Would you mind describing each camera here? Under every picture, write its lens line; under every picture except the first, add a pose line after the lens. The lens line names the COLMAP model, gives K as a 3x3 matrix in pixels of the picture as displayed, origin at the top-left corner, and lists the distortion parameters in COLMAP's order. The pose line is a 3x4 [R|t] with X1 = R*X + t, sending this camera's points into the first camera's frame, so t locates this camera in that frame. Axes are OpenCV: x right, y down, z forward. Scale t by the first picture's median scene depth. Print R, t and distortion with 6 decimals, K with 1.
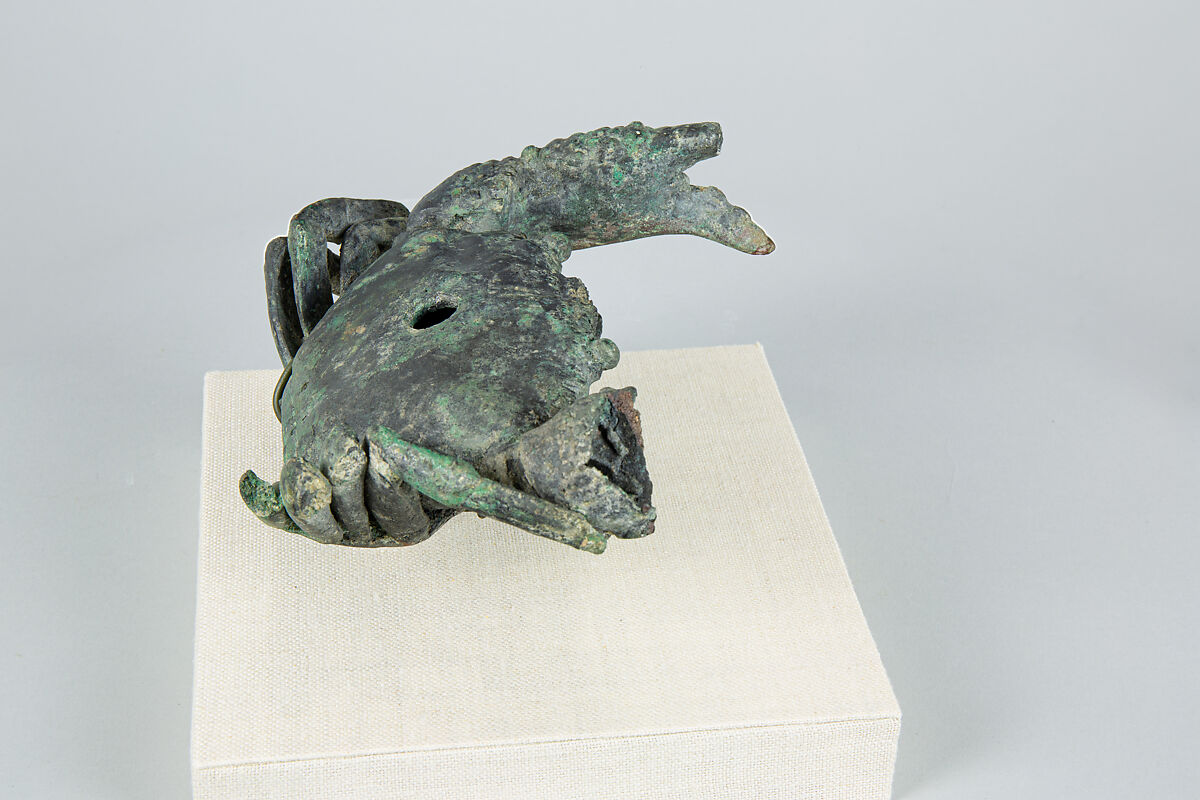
lens RADIAL K [[2096.5, 0, 598.8], [0, 2096.5, 398.8], [0, 0, 1]] dist [0.057667, 0.000000]
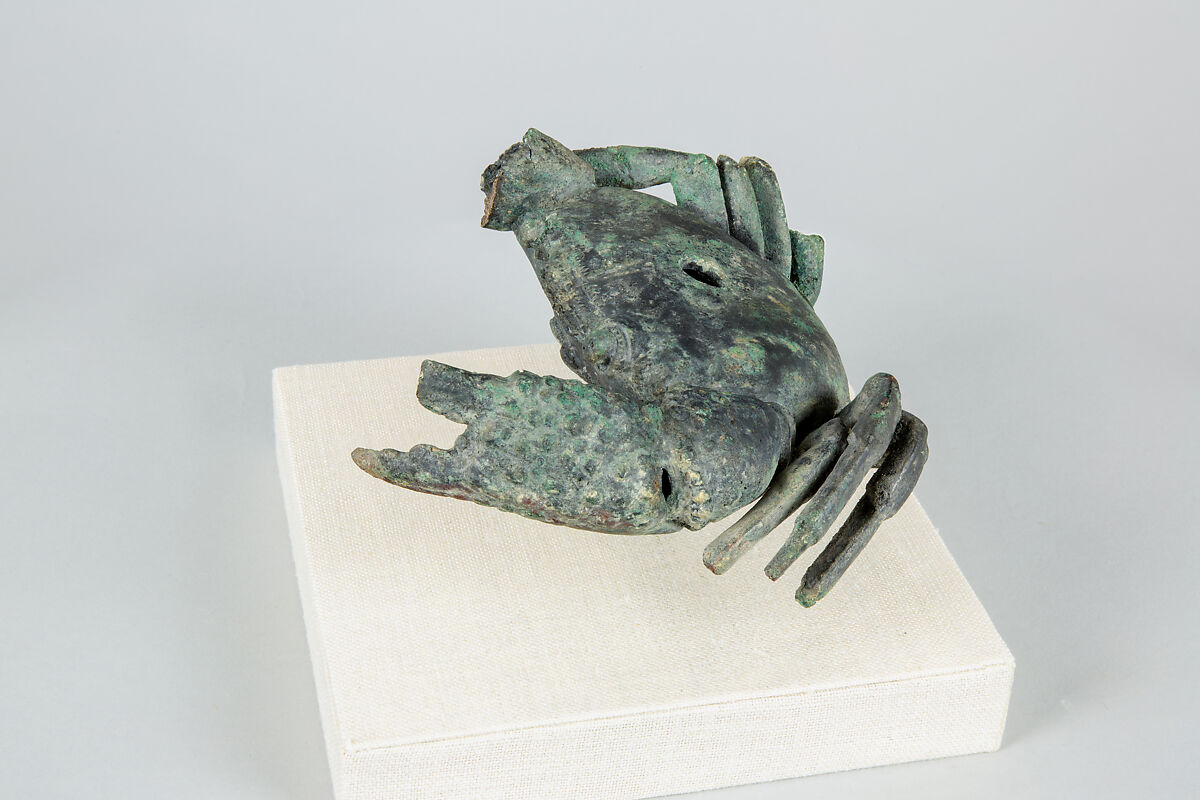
lens RADIAL K [[2096.5, 0, 599.7], [0, 2096.5, 402.0], [0, 0, 1]] dist [0.057667, 0.000000]
pose [[-0.993870, -0.003114, -0.110512, 0.084811], [-0.102696, 0.396164, 0.912418, -0.940265], [0.040940, 0.918174, -0.394056, 1.438386]]
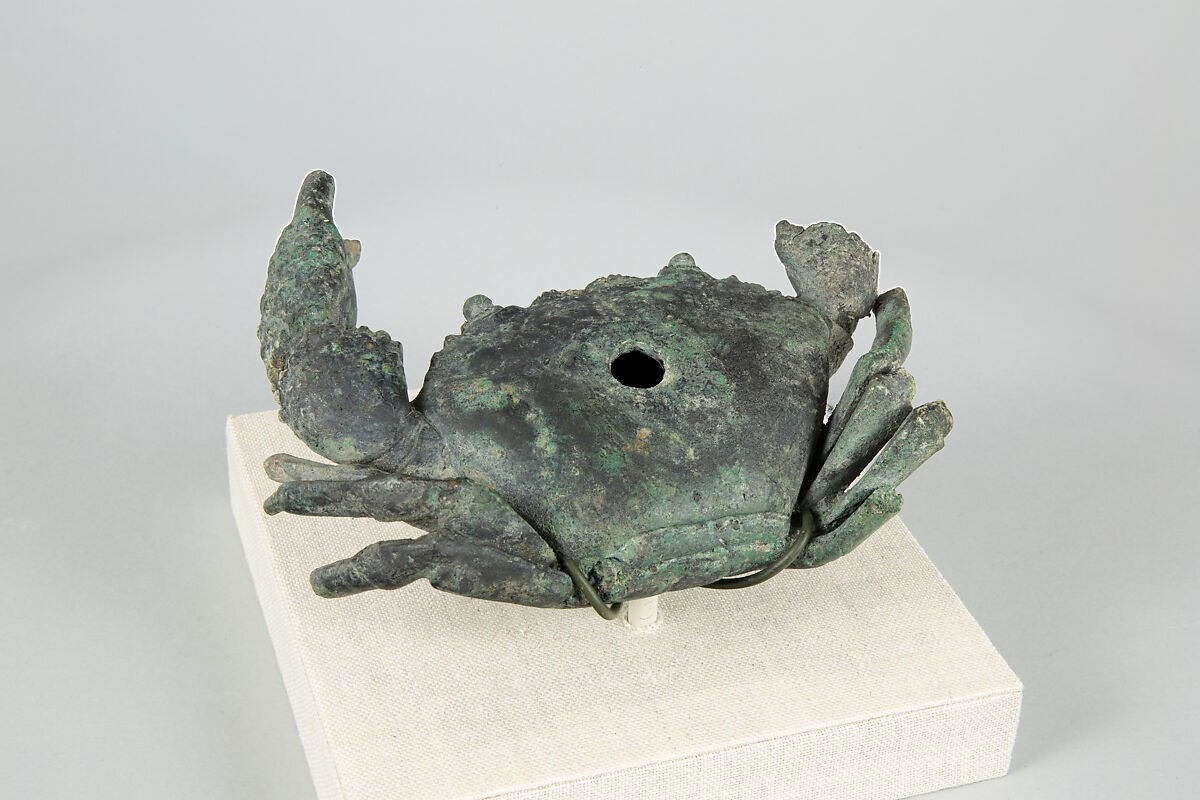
lens RADIAL K [[2096.5, 0, 603.6], [0, 2096.5, 396.8], [0, 0, 1]] dist [0.057667, 0.000000]
pose [[-0.180109, -0.571016, 0.800938, -0.844296], [0.506882, 0.643941, 0.573072, -0.584425], [-0.842990, 0.509196, 0.173458, 0.837072]]
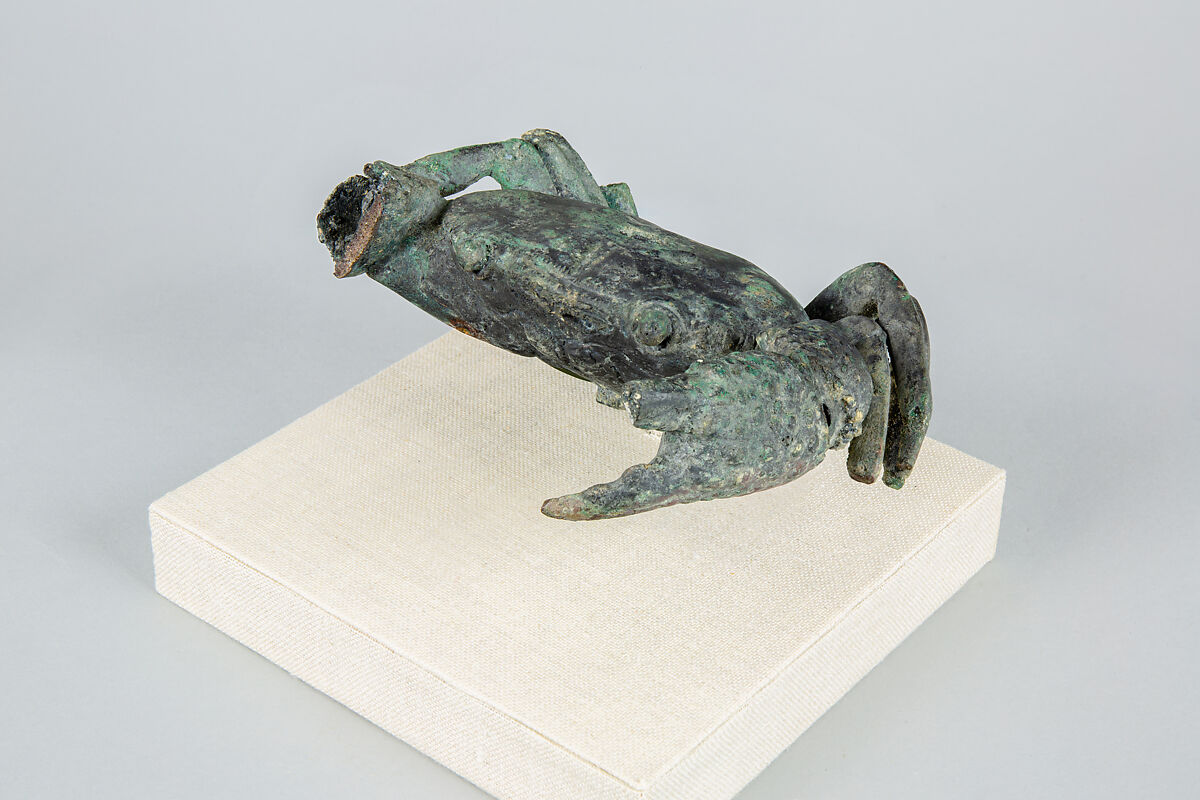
lens RADIAL K [[2096.5, 0, 604.9], [0, 2096.5, 397.4], [0, 0, 1]] dist [0.057667, 0.000000]
pose [[-0.722706, 0.332432, -0.605958, 0.596268], [-0.423568, 0.479771, 0.768381, -0.798130], [0.546156, 0.811978, -0.205926, 1.251454]]
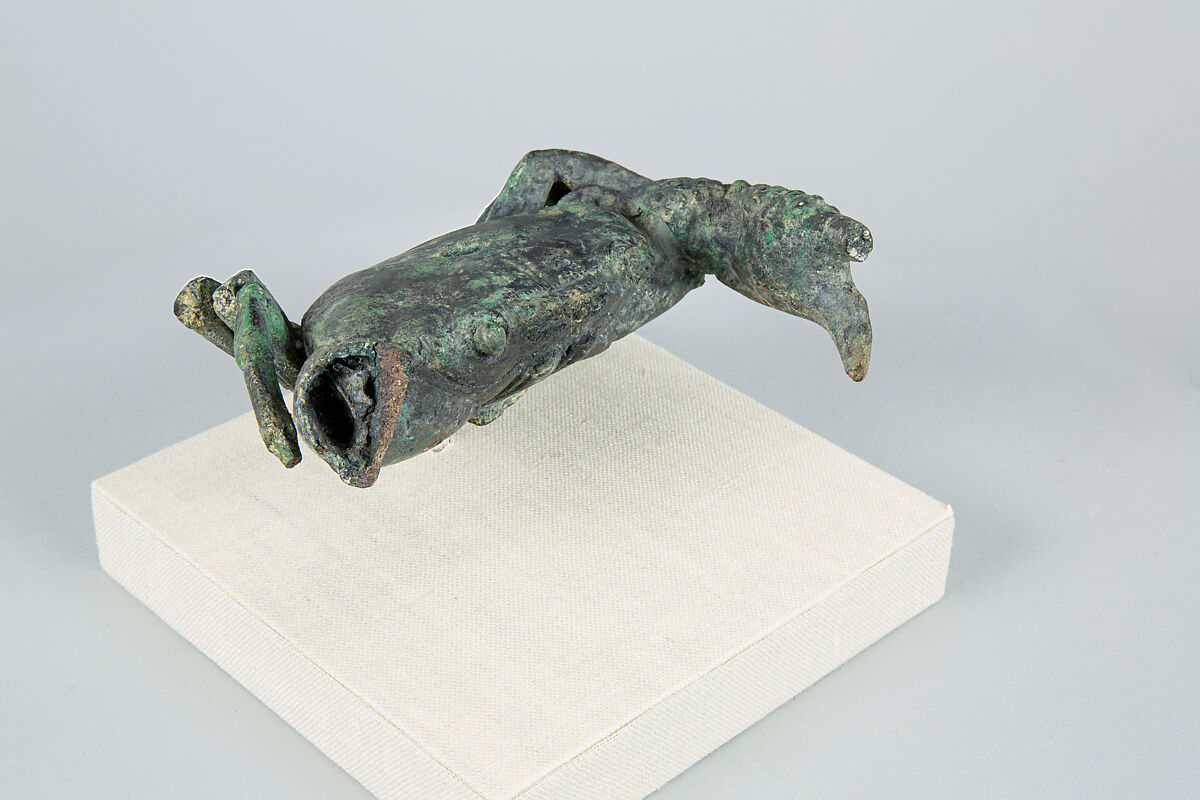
lens RADIAL K [[2096.5, 0, 601.1], [0, 2096.5, 398.3], [0, 0, 1]] dist [0.057667, 0.000000]
pose [[0.590461, 0.431842, -0.681812, 0.700032], [-0.454025, 0.876182, 0.161758, -0.174623], [0.667245, 0.214048, 0.713419, 0.303244]]
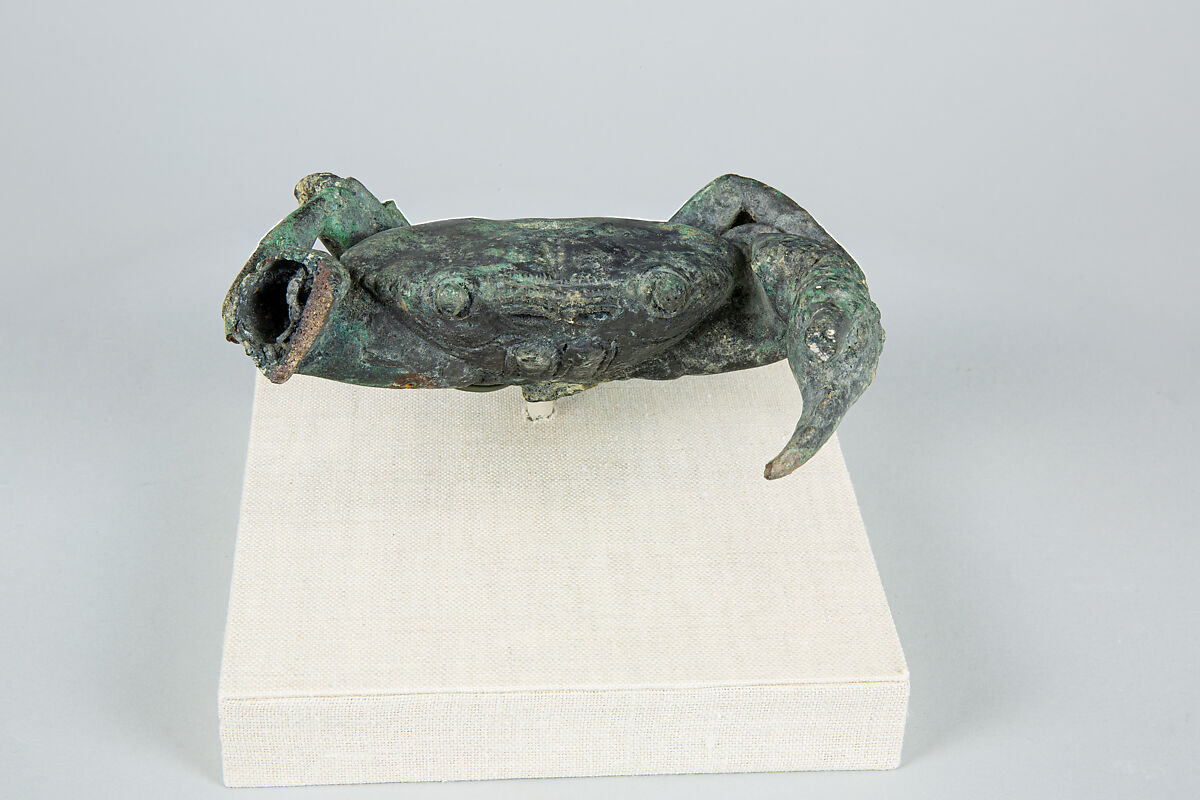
lens RADIAL K [[2096.5, 0, 596.5], [0, 2096.5, 405.2], [0, 0, 1]] dist [0.057667, 0.000000]
pose [[-0.064979, 0.523017, -0.849842, 0.862394], [-0.574722, 0.676596, 0.460340, -0.480058], [0.815765, 0.518335, 0.256625, 0.778630]]
